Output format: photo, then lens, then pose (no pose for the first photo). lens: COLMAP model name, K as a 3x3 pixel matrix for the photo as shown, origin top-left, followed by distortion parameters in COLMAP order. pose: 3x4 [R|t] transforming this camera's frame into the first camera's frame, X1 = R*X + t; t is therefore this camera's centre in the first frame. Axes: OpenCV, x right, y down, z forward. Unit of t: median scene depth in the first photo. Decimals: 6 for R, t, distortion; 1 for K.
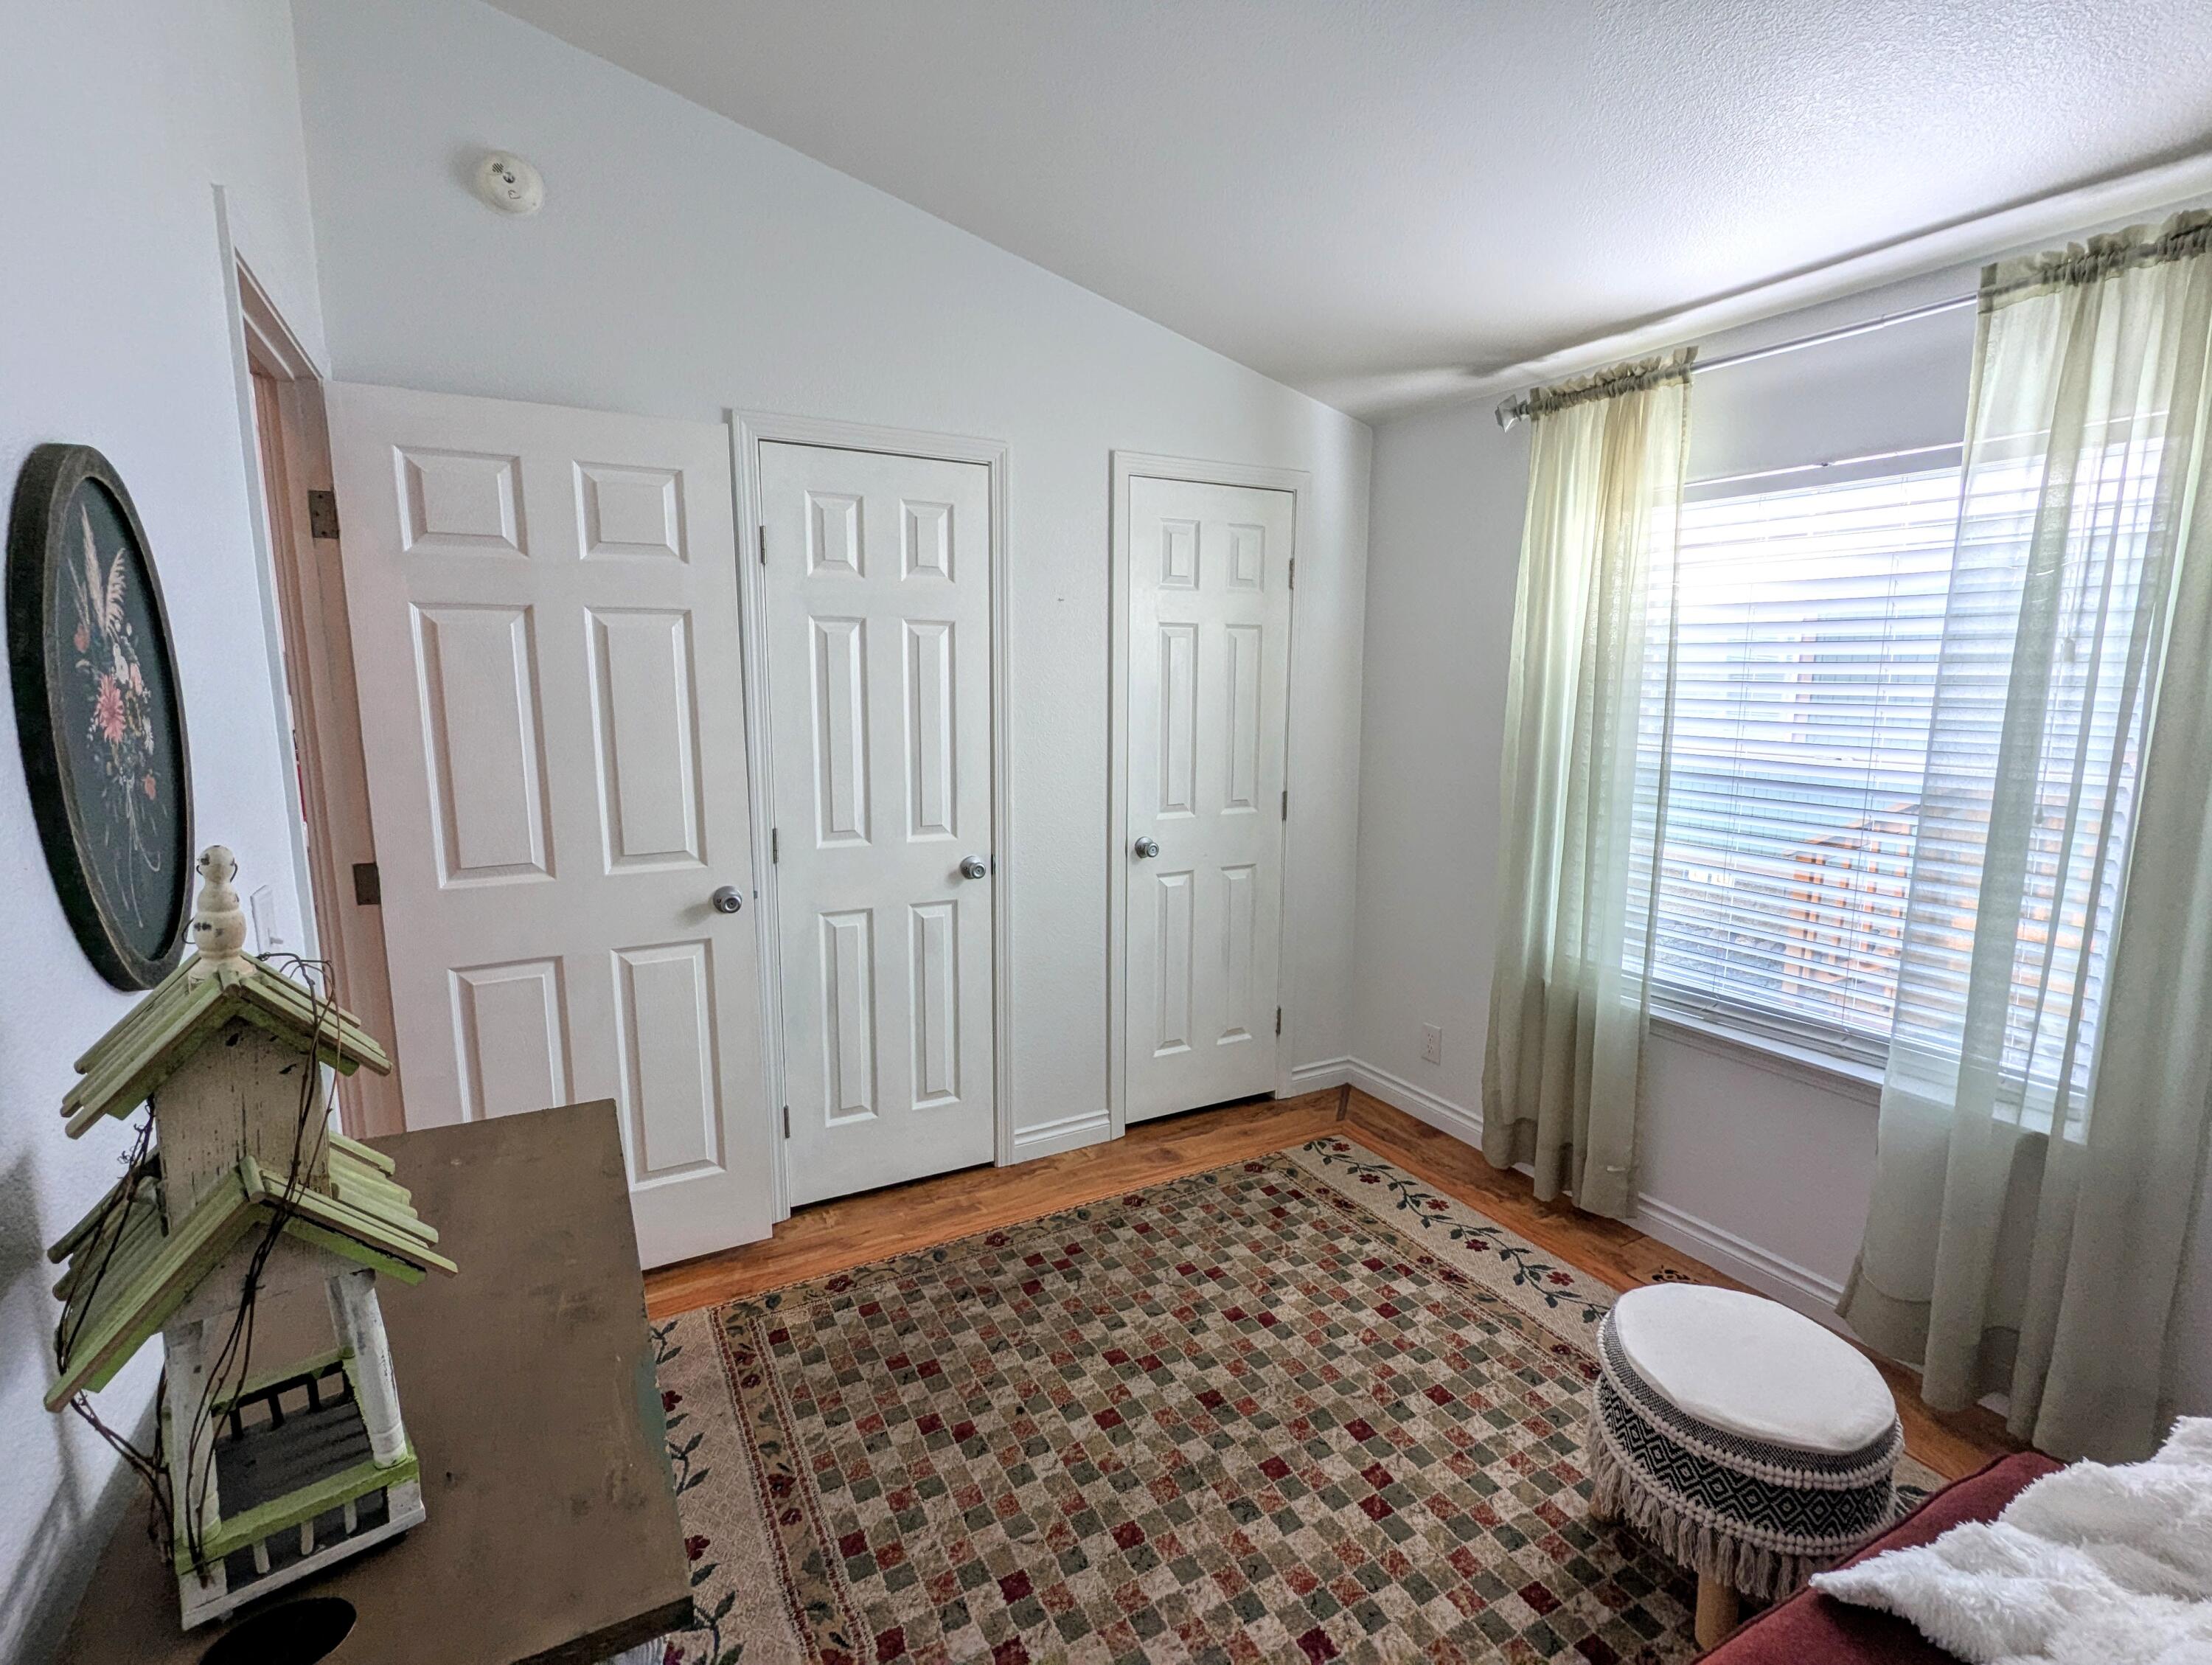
lens RADIAL K [[1049.0, 0, 1121.8], [0, 1049.0, 836.7], [0, 0, 1]] dist [0.004530, -0.002637]
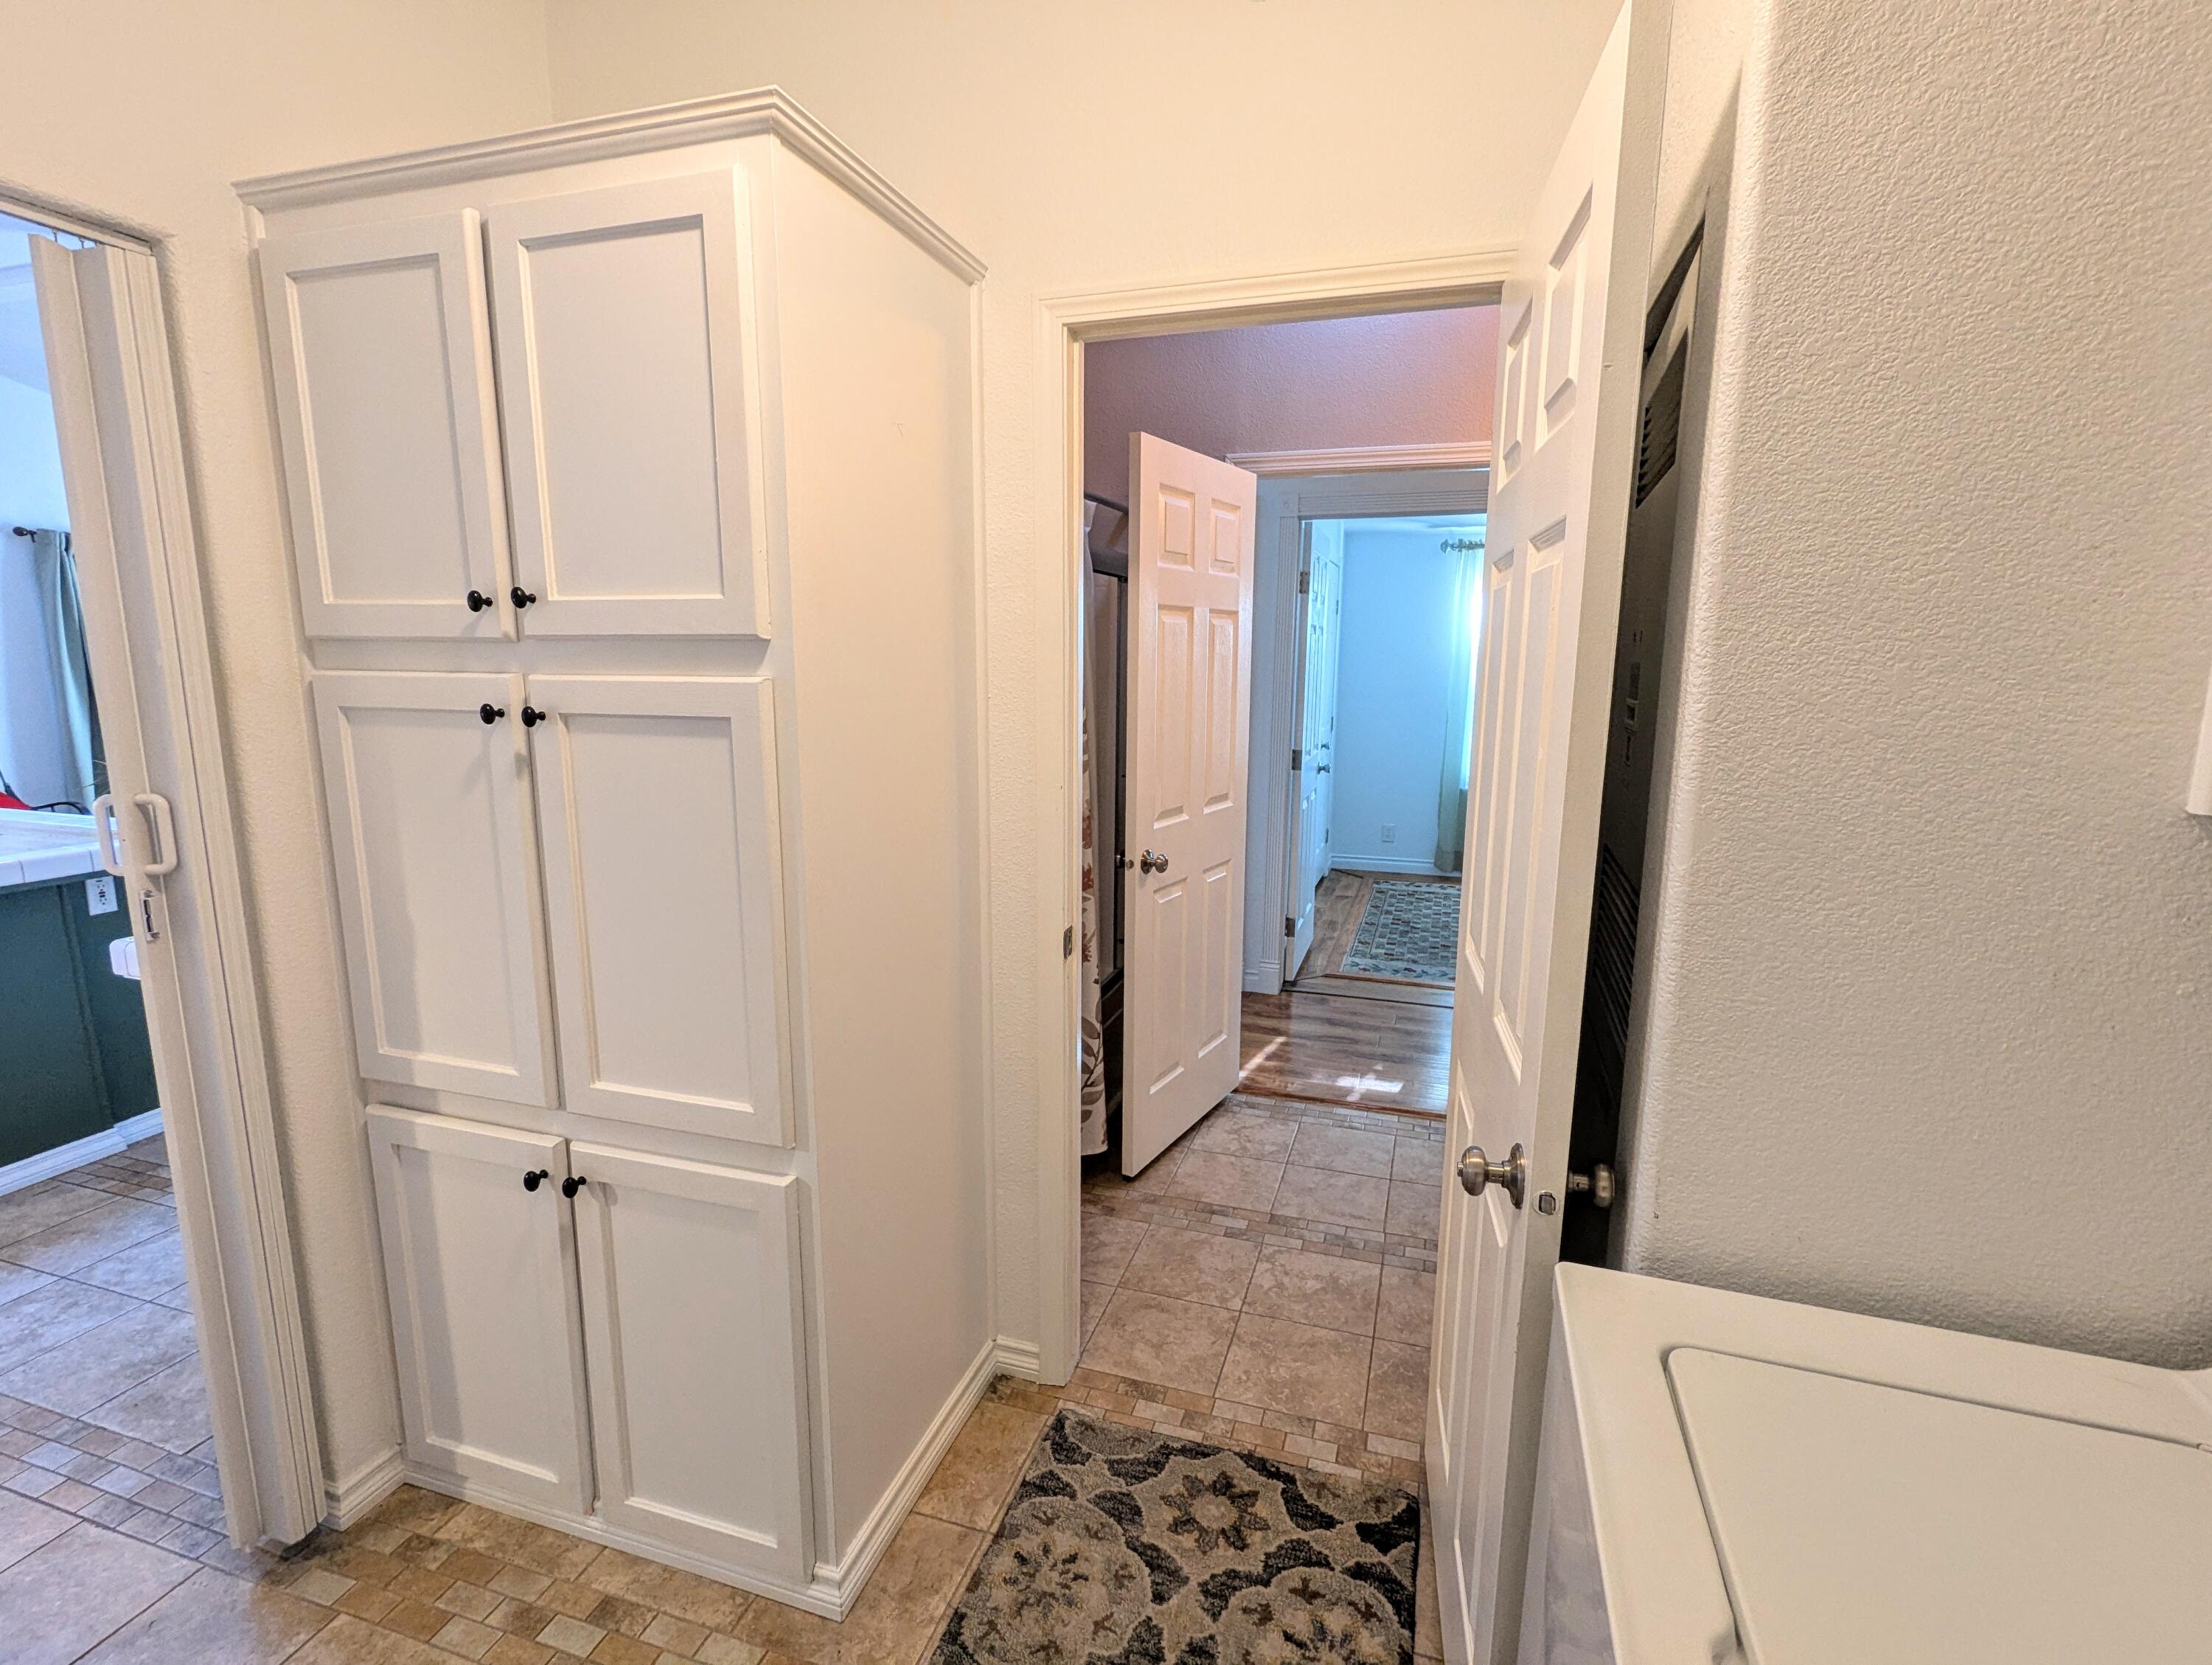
lens RADIAL K [[1049.0, 0, 1116.1], [0, 1049.0, 842.1], [0, 0, 1]] dist [0.004530, -0.002637]
pose [[0.728471, -0.120410, 0.674412, -2.207548], [0.101880, 0.992527, 0.067160, 0.025942], [-0.677458, 0.019785, 0.735295, -0.259603]]
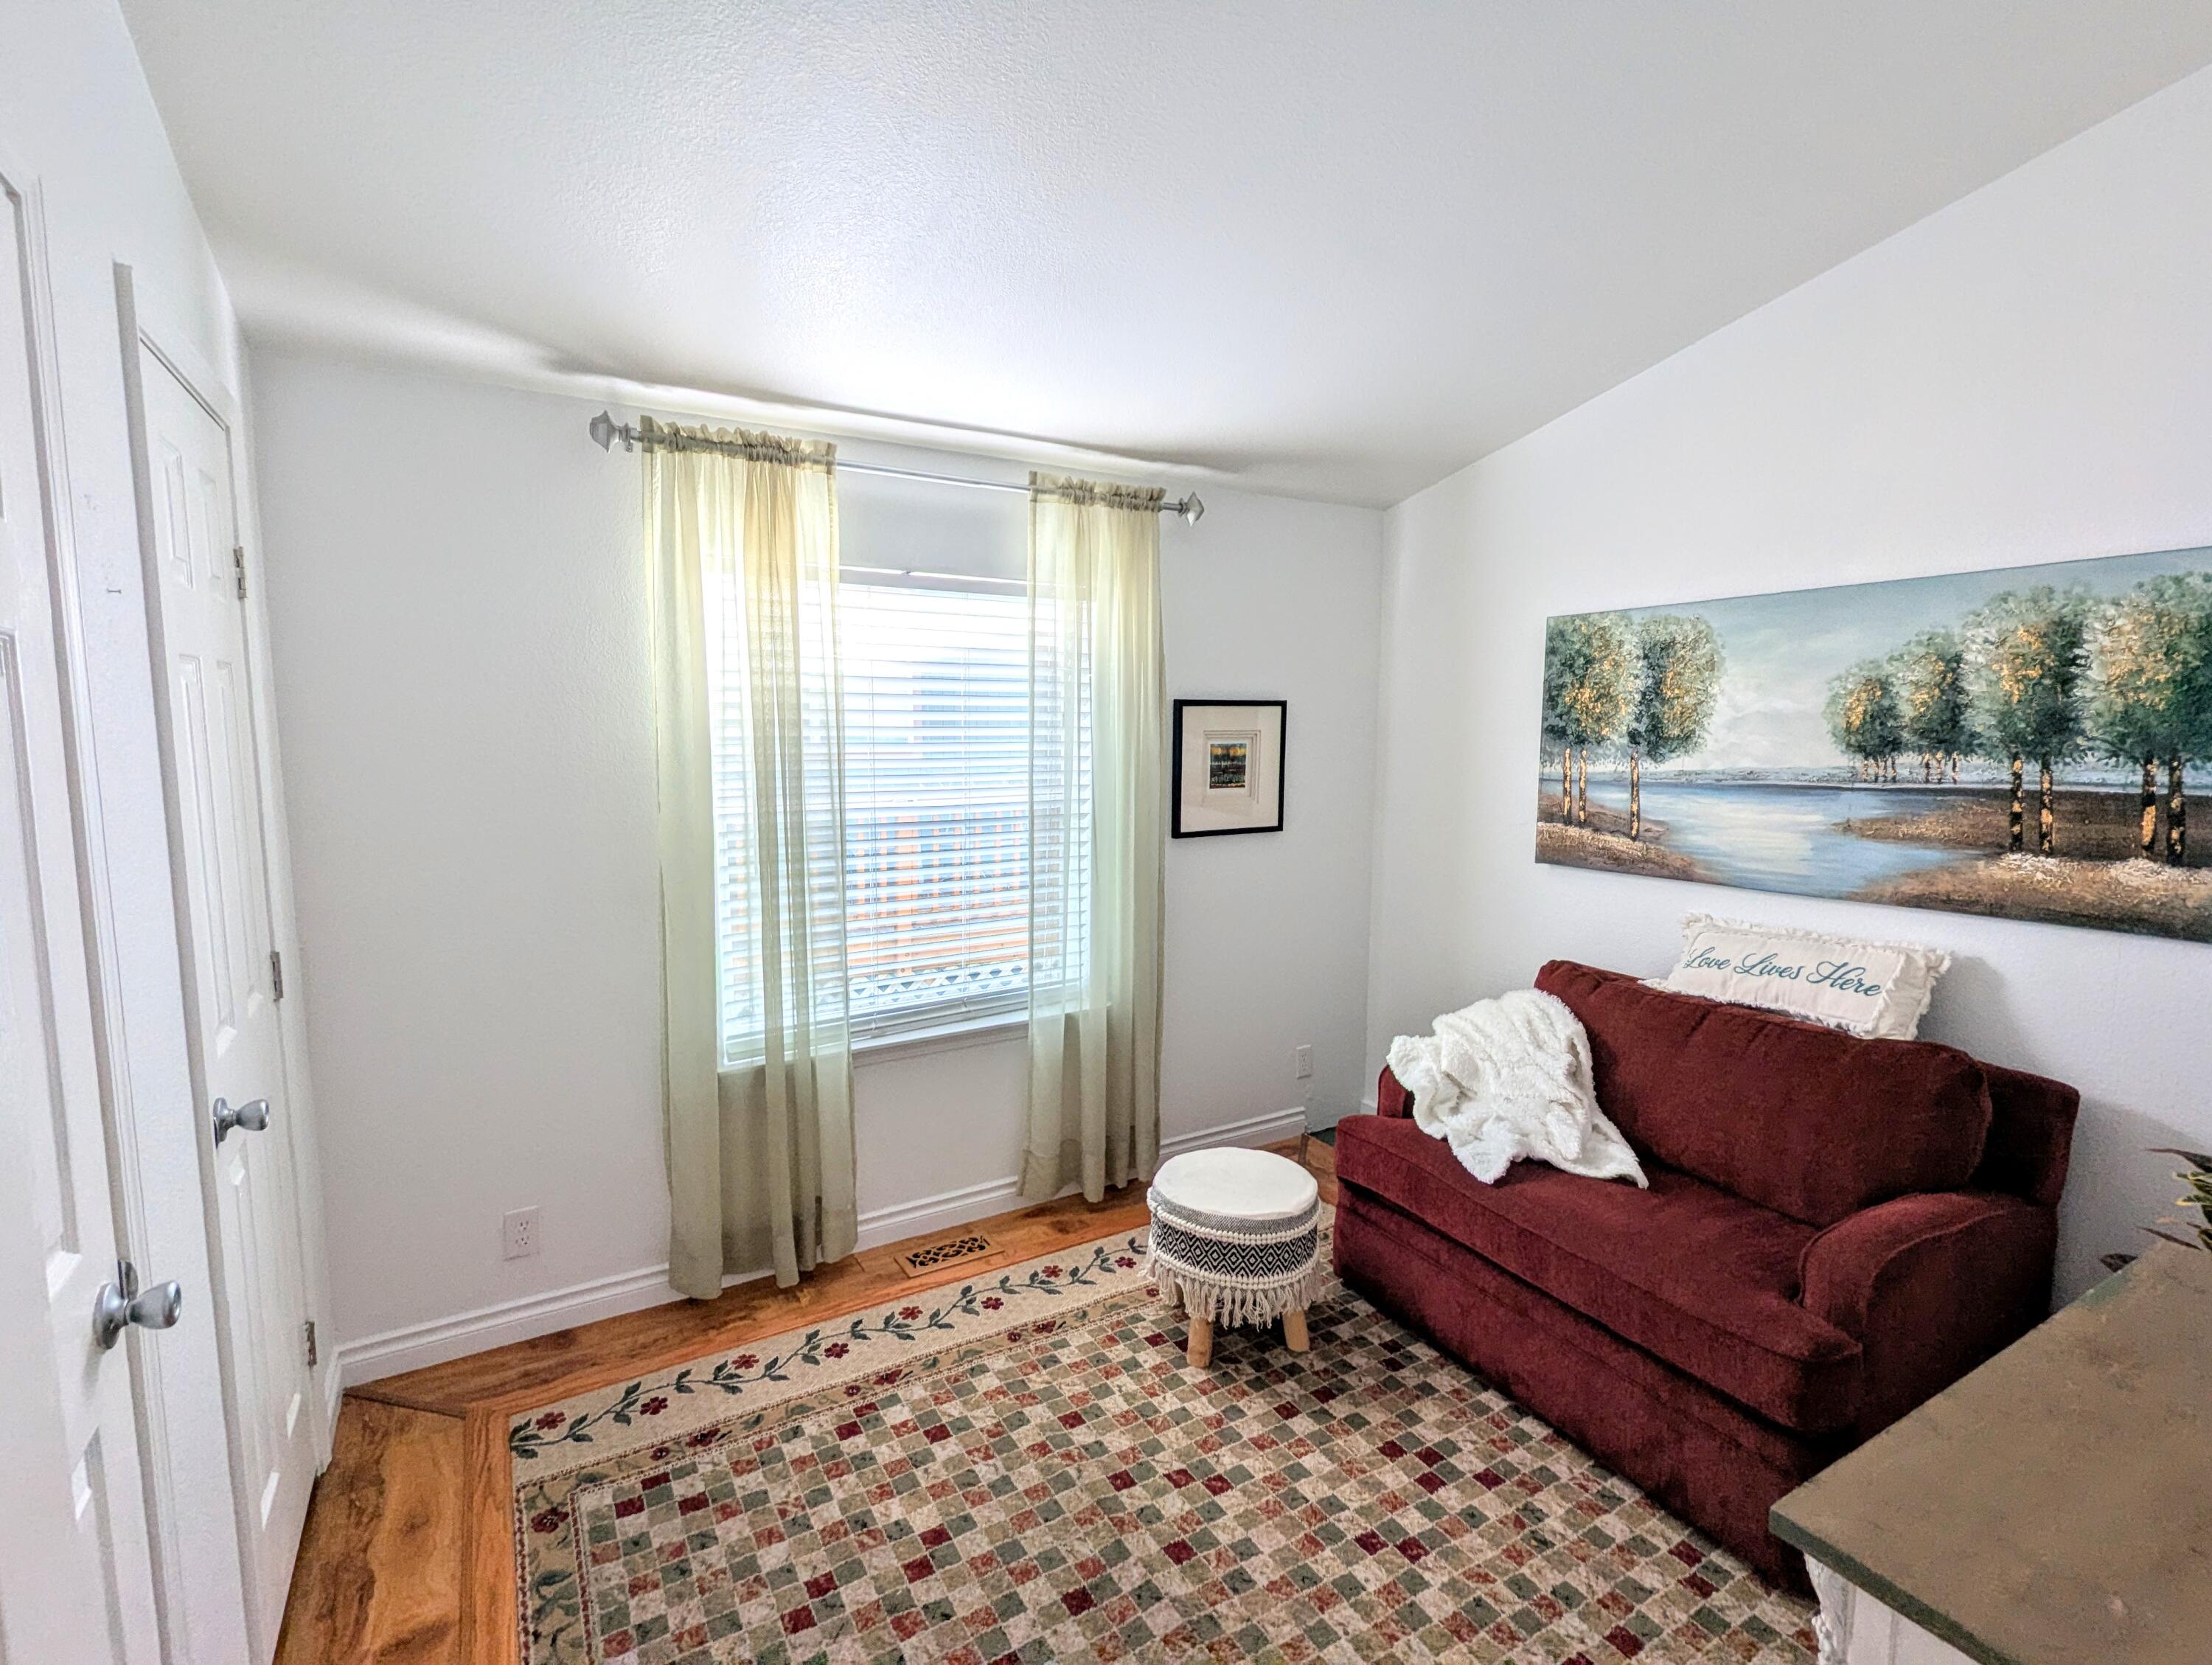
lens RADIAL K [[1050.5, 0, 1116.0], [0, 1050.5, 833.4], [0, 0, 1]] dist [0.003293, -0.001848]
pose [[-0.035721, -0.115559, 0.992658, -0.617959], [0.153094, 0.980935, 0.119703, -0.152734], [-0.987566, 0.156245, -0.017348, 0.797460]]
